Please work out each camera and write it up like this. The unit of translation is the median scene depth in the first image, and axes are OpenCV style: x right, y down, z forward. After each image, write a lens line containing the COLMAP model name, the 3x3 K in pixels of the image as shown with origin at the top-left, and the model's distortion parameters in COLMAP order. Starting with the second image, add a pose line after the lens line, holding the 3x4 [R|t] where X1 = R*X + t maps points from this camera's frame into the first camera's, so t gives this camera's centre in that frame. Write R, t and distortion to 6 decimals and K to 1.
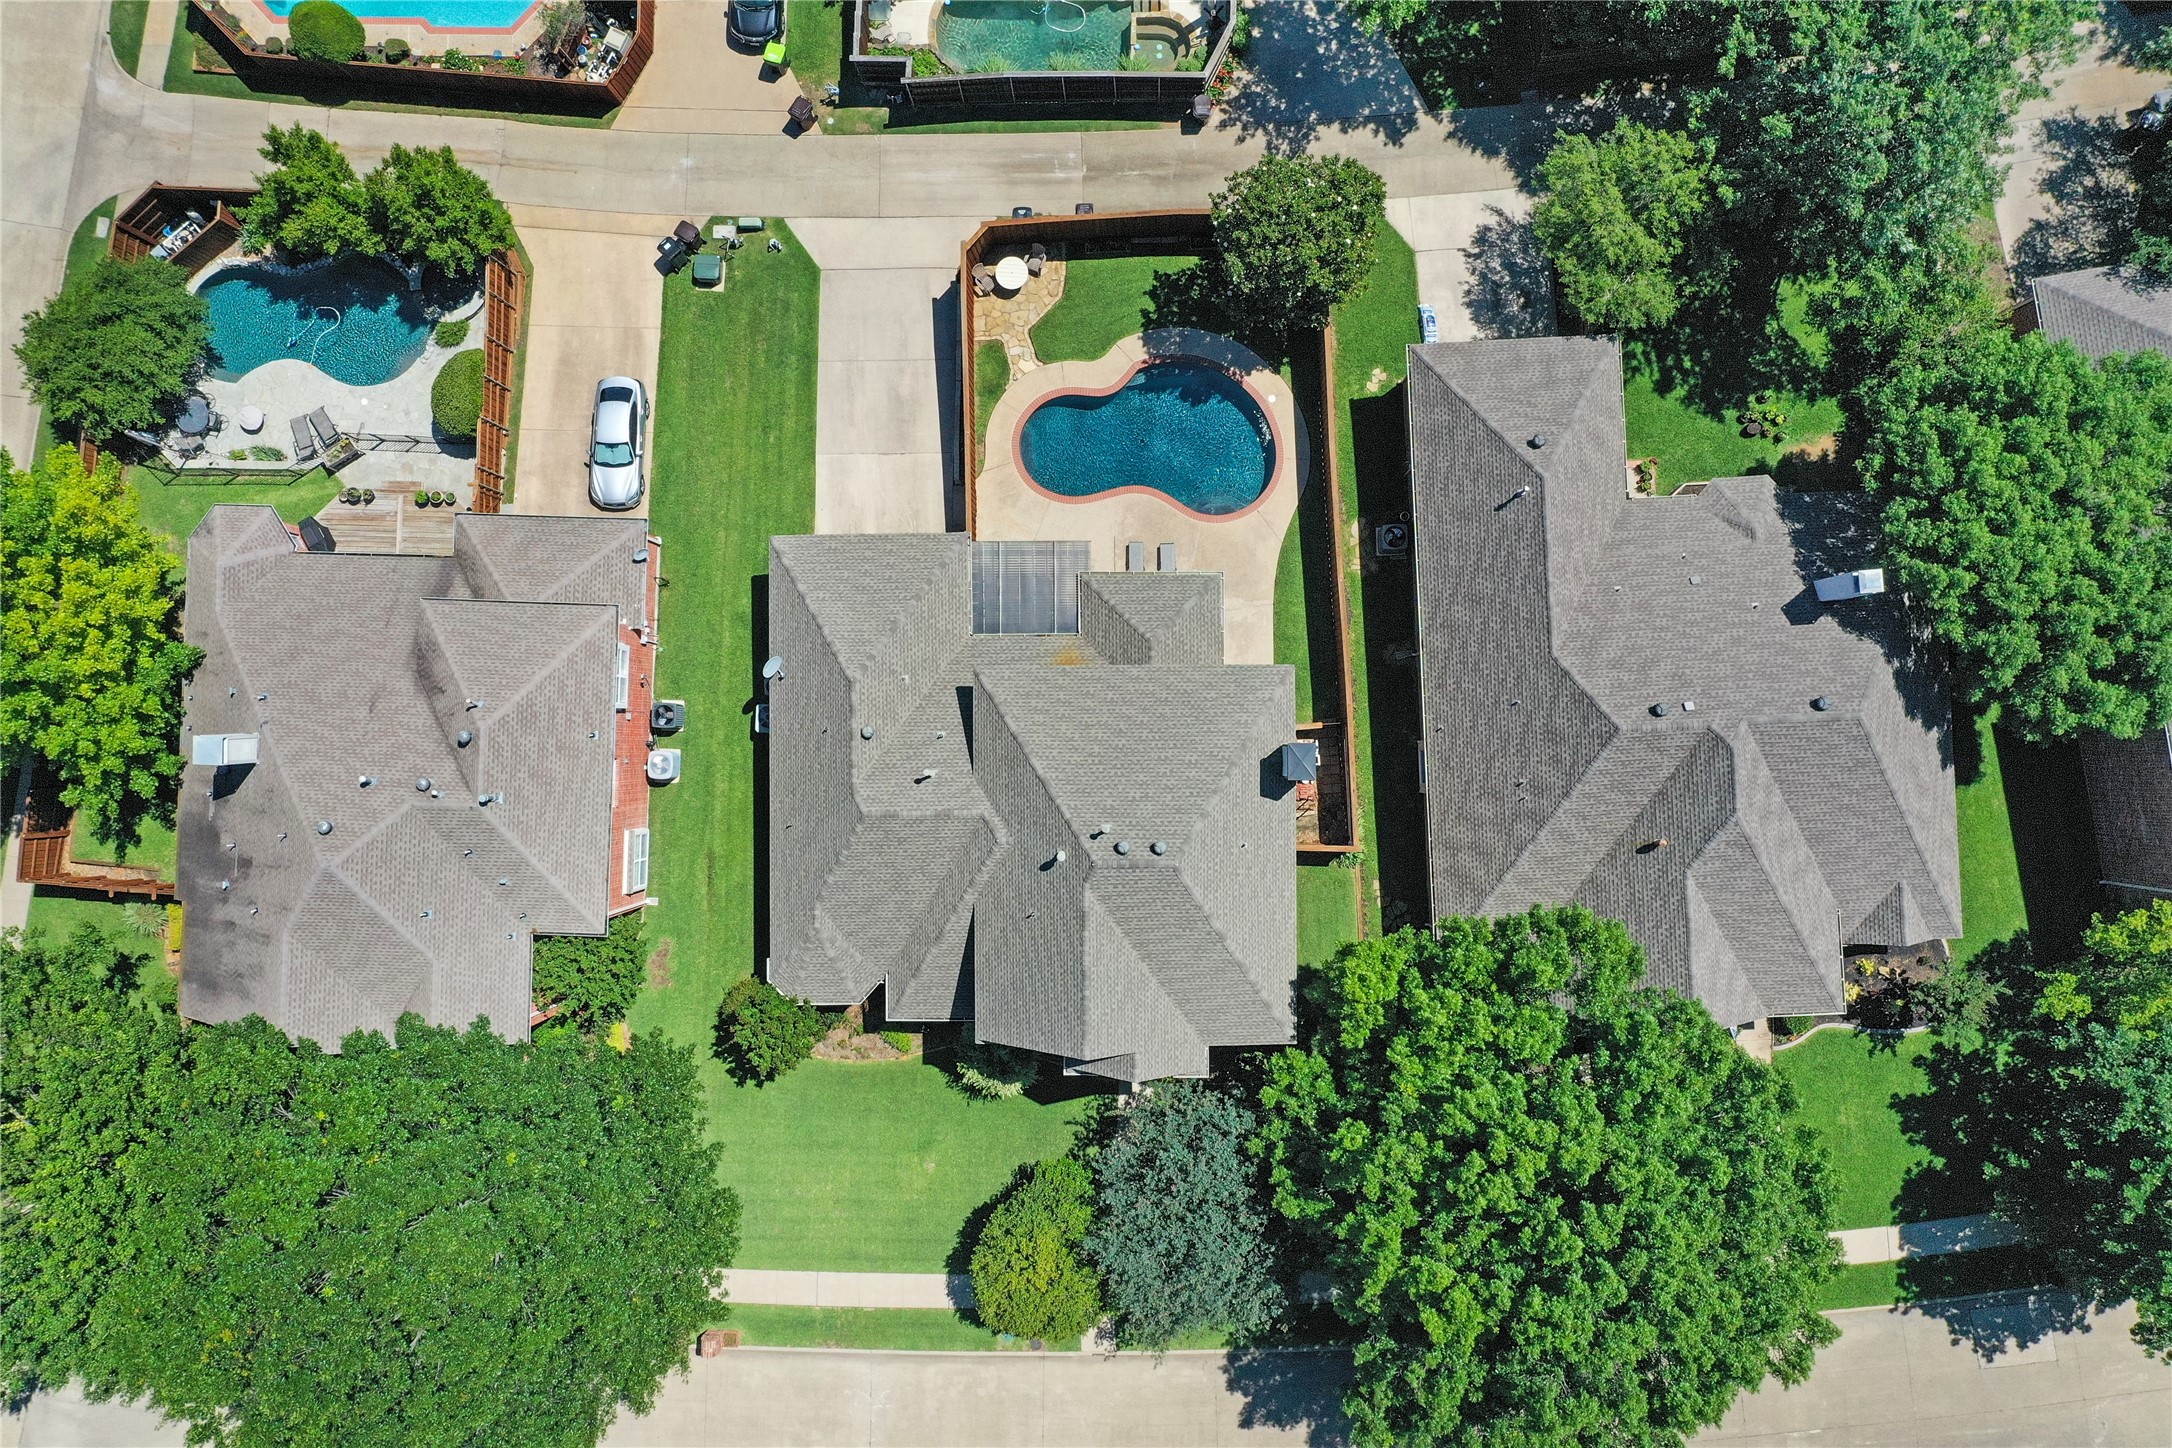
lens RADIAL K [[1745.7, 0, 1086.0], [0, 1745.7, 724.0], [0, 0, 1]] dist [0.006790, 0.000777]
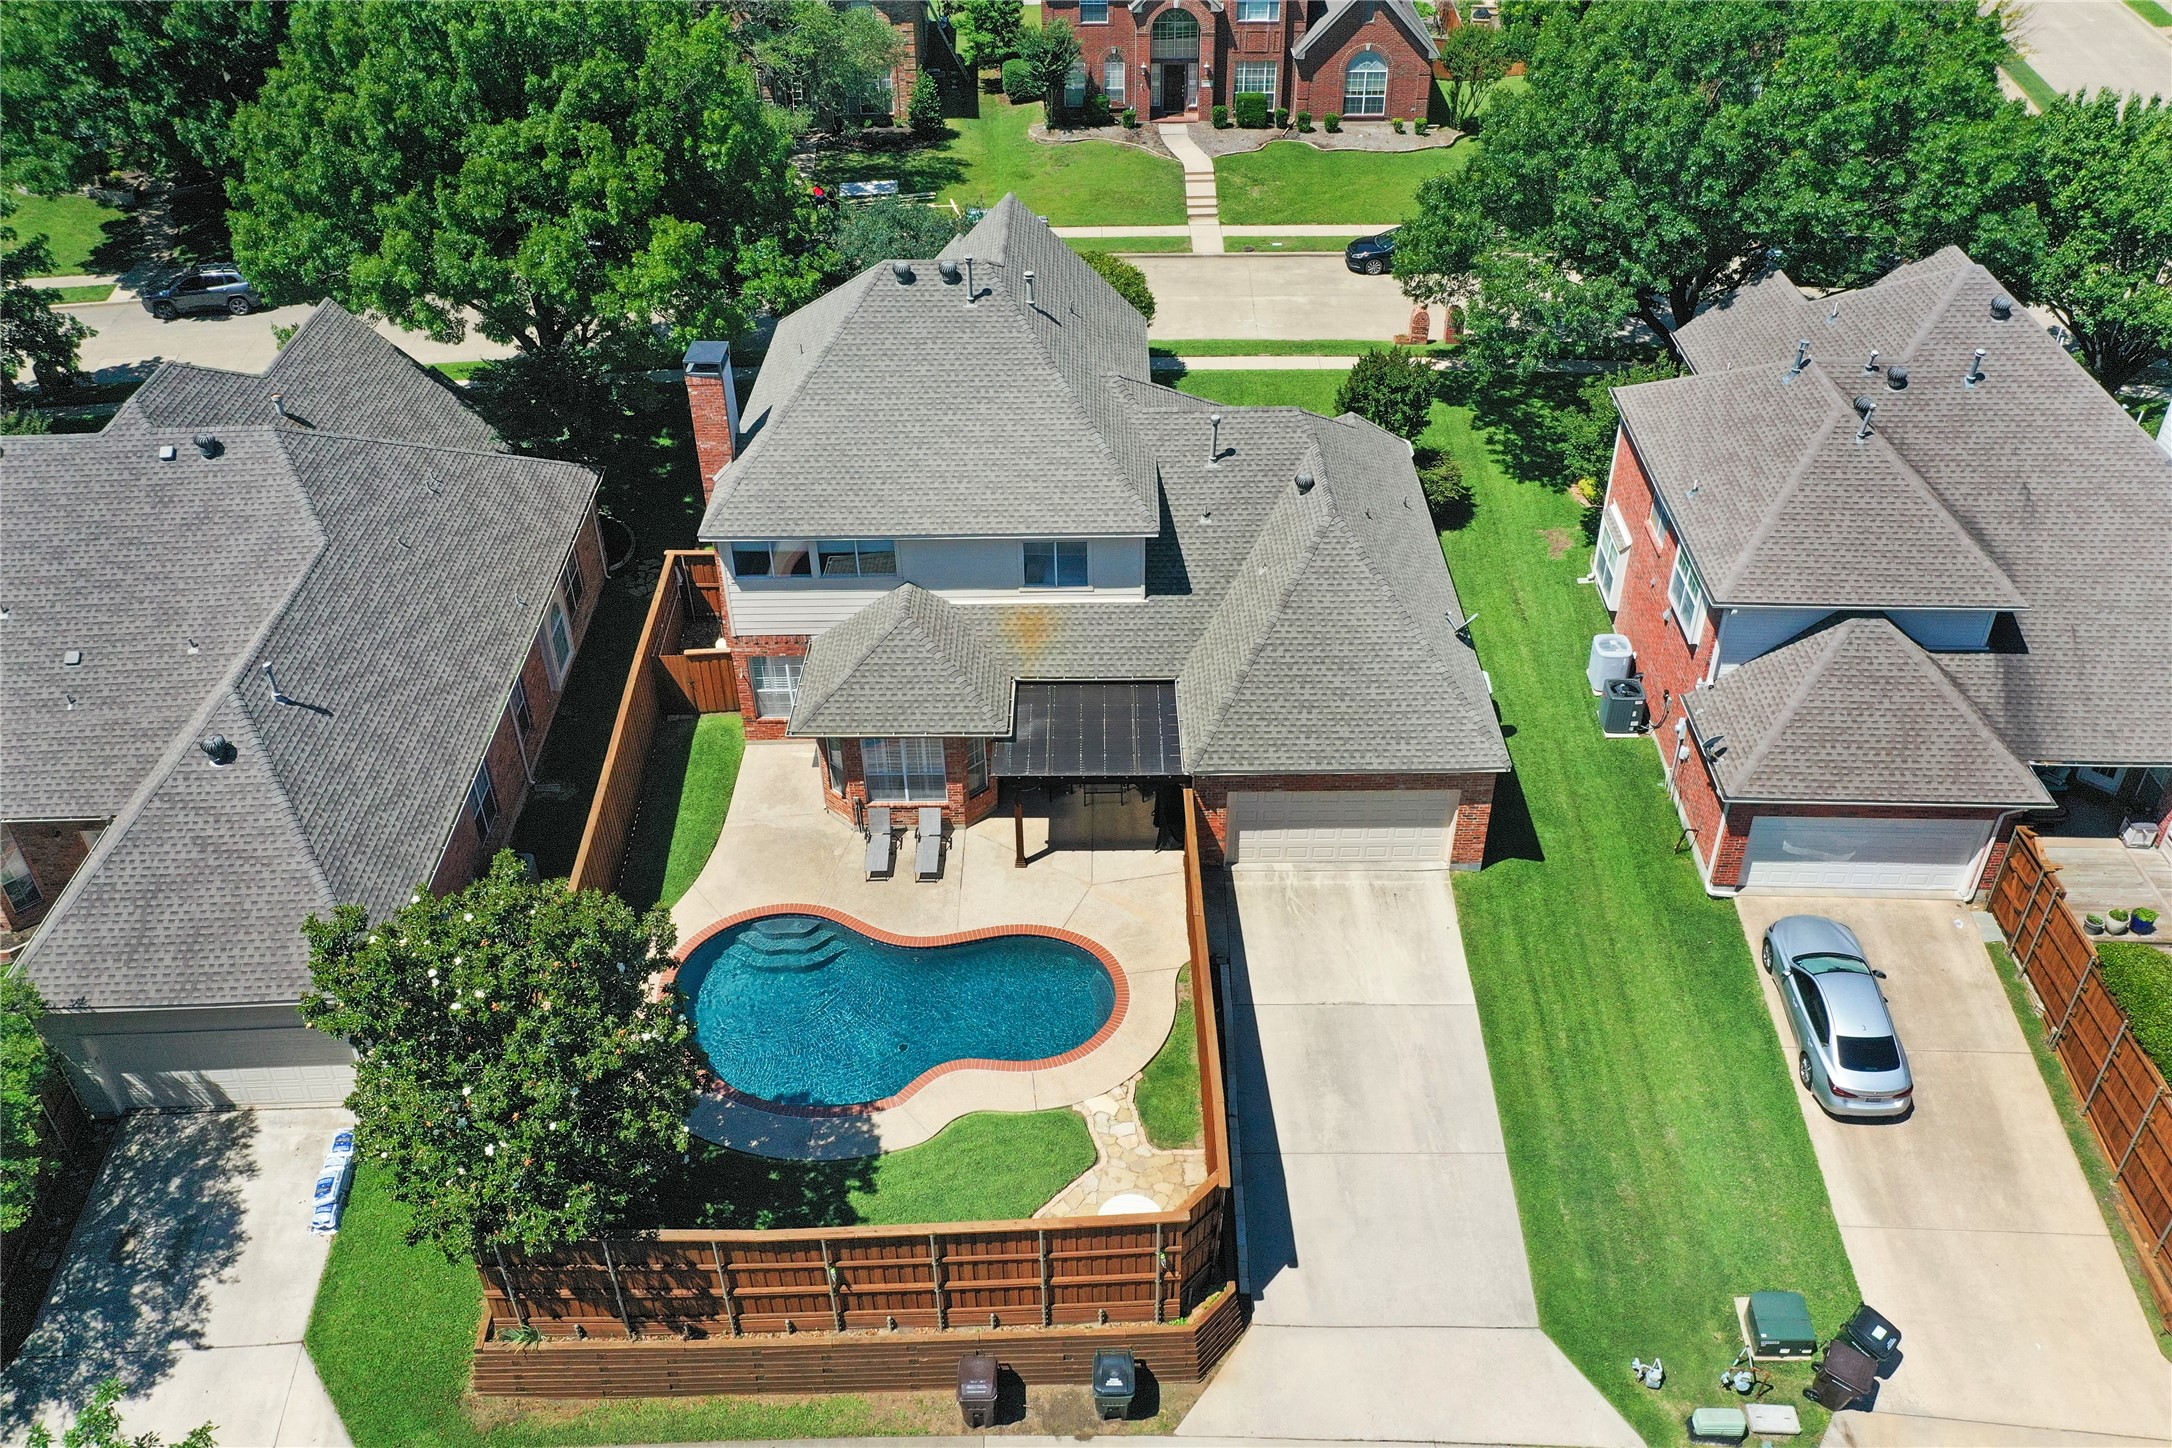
lens RADIAL K [[1691.5, 0, 1086.0], [0, 1691.5, 724.0], [0, 0, 1]] dist [-0.001133, 0.007596]
pose [[-0.998918, 0.031462, 0.034237, -0.050321], [0.010069, -0.572486, 0.819853, -0.560299], [0.045394, 0.819311, 0.571550, 0.610642]]
